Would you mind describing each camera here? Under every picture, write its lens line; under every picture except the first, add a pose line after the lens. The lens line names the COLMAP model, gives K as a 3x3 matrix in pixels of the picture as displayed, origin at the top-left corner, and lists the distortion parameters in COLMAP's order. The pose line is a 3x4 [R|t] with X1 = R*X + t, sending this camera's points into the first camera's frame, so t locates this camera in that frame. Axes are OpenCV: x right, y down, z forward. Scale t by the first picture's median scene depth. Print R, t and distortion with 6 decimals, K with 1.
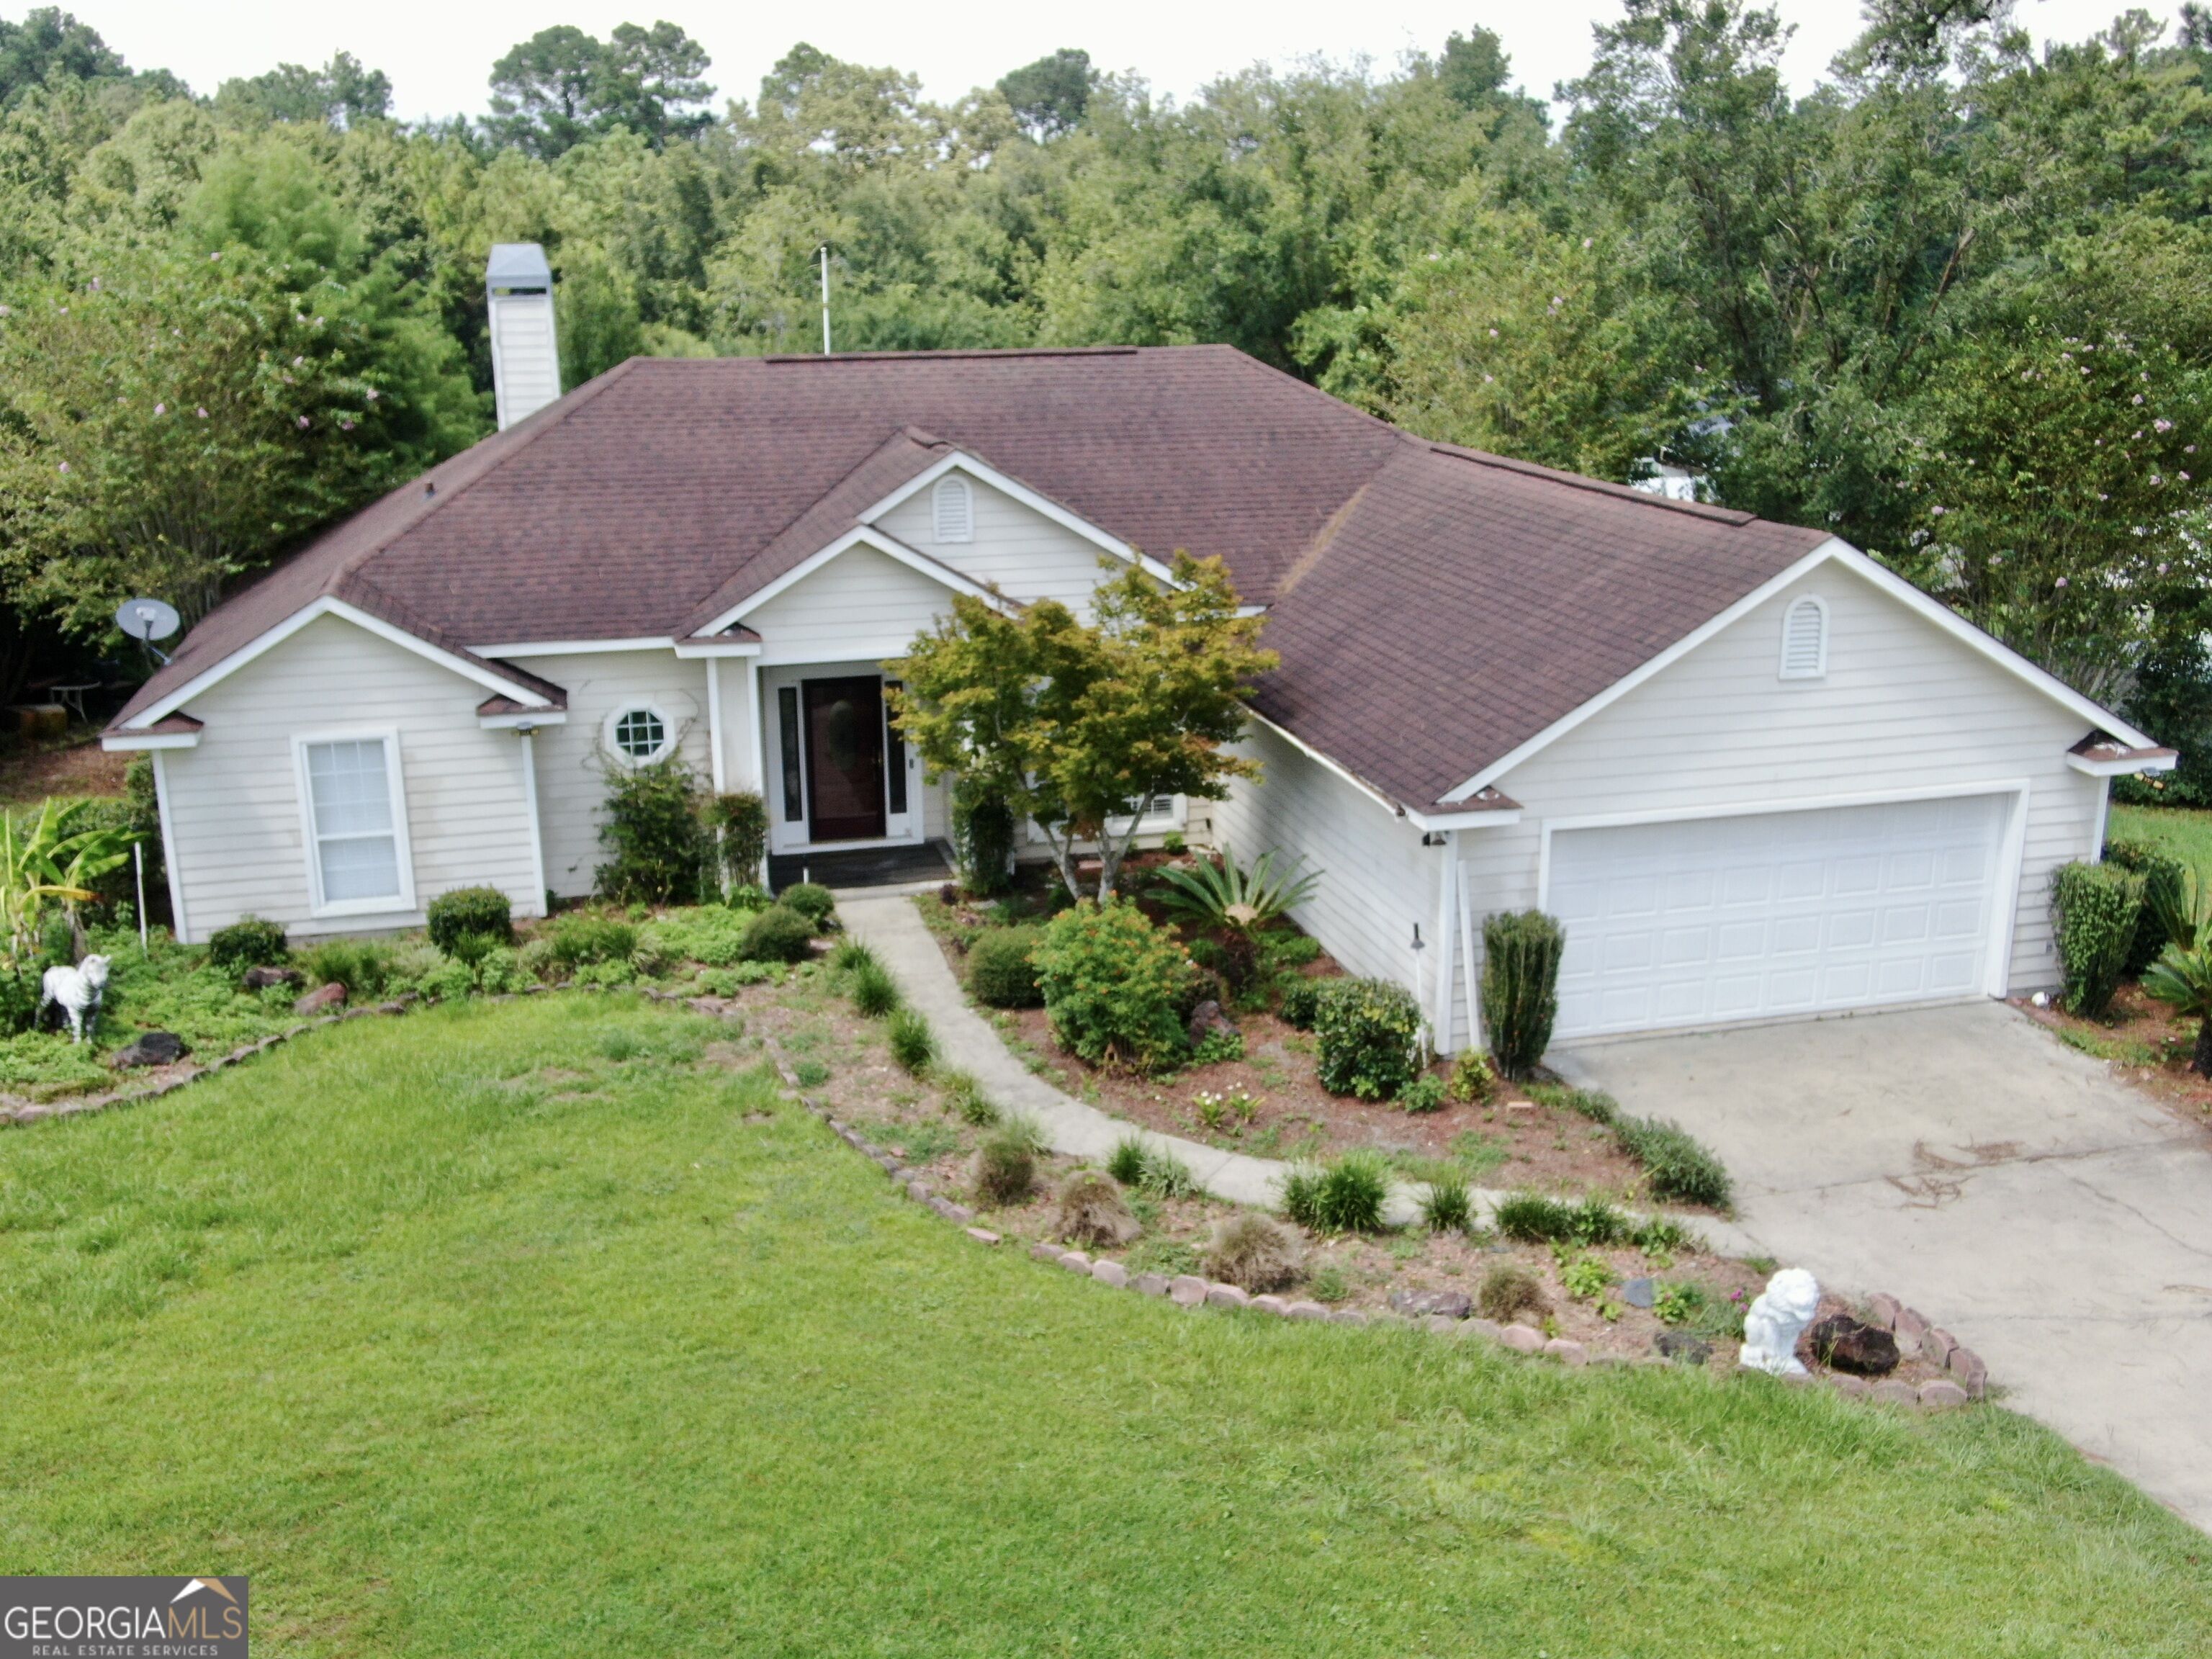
lens RADIAL K [[2115.3, 0, 1106.0], [0, 2115.3, 829.5], [0, 0, 1]] dist [-0.001839, 0.008091]
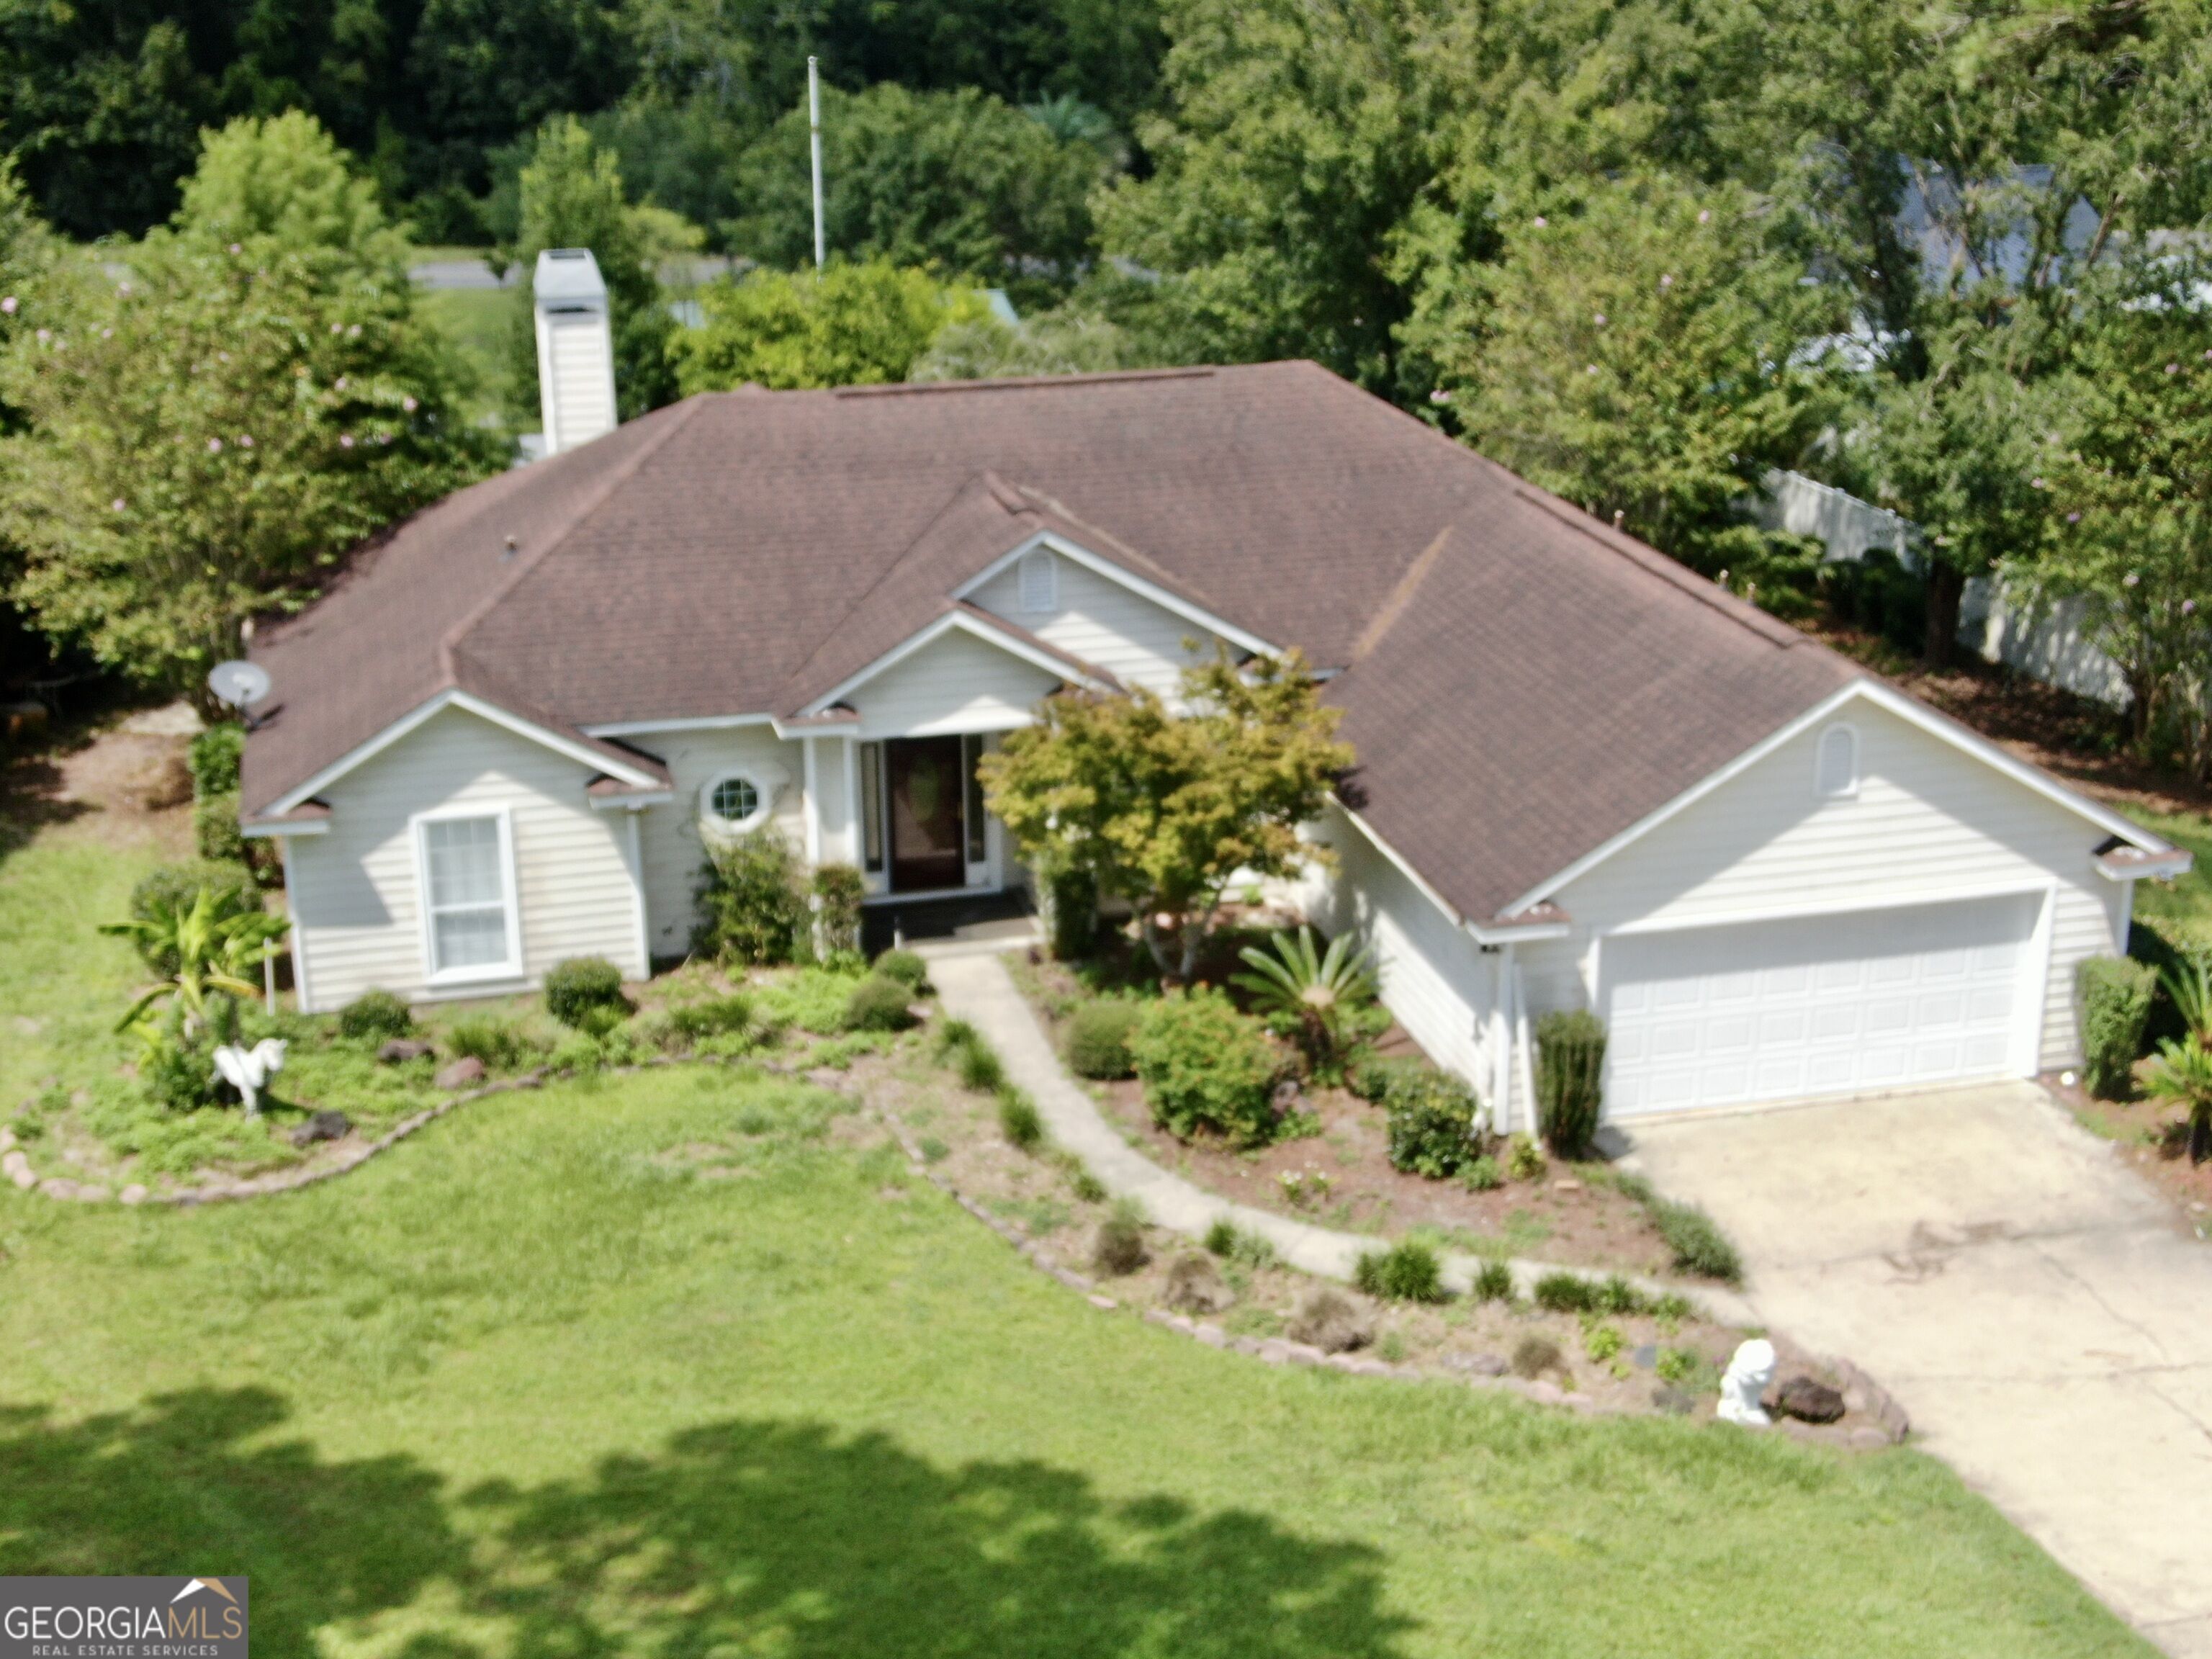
lens RADIAL K [[3019.6, 0, 1106.0], [0, 3019.6, 829.5], [0, 0, 1]] dist [0.315537, -1.623583]
pose [[0.999979, 0.001672, -0.006224, -0.036420], [-0.001299, 0.998228, 0.059495, -0.140971], [0.006312, -0.059485, 0.998209, -0.557171]]
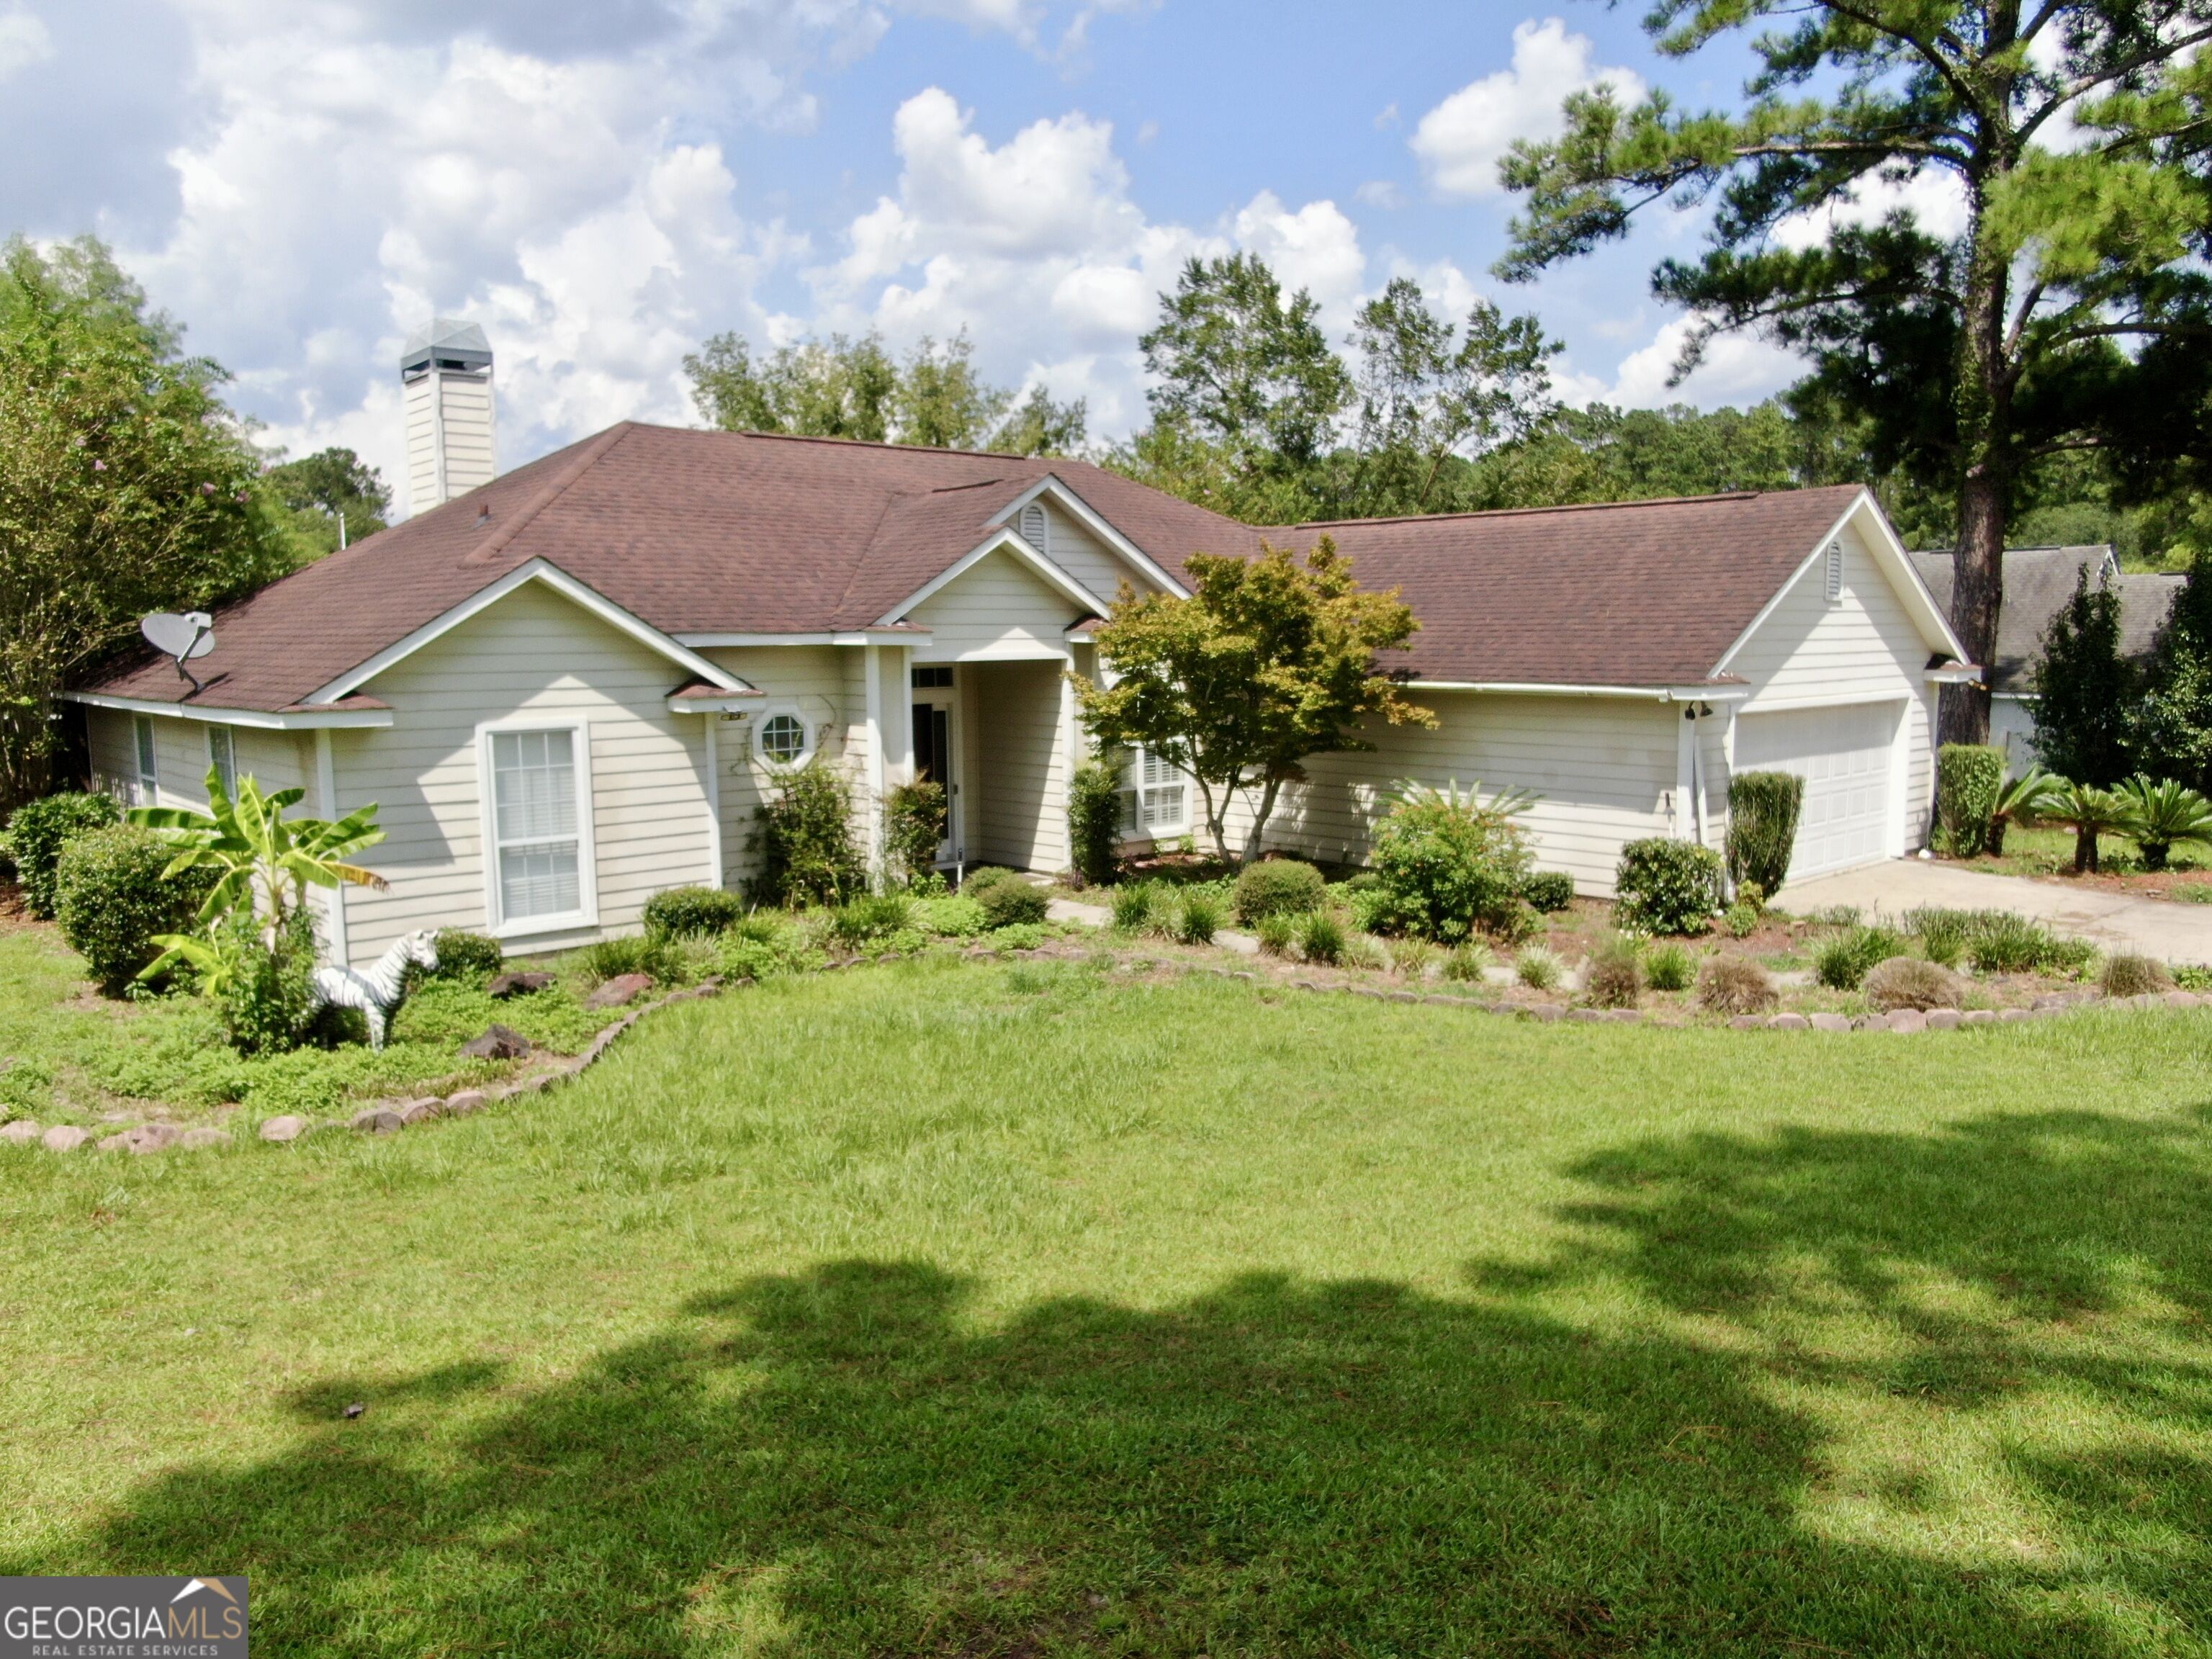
lens RADIAL K [[1592.7, 0, 1106.0], [0, 1592.7, 829.5], [0, 0, 1]] dist [-0.004300, -0.001943]
pose [[0.882238, -0.057117, 0.467326, -0.514053], [0.130542, 0.983371, -0.126255, 0.127618], [-0.452343, 0.172393, 0.875024, 0.347987]]
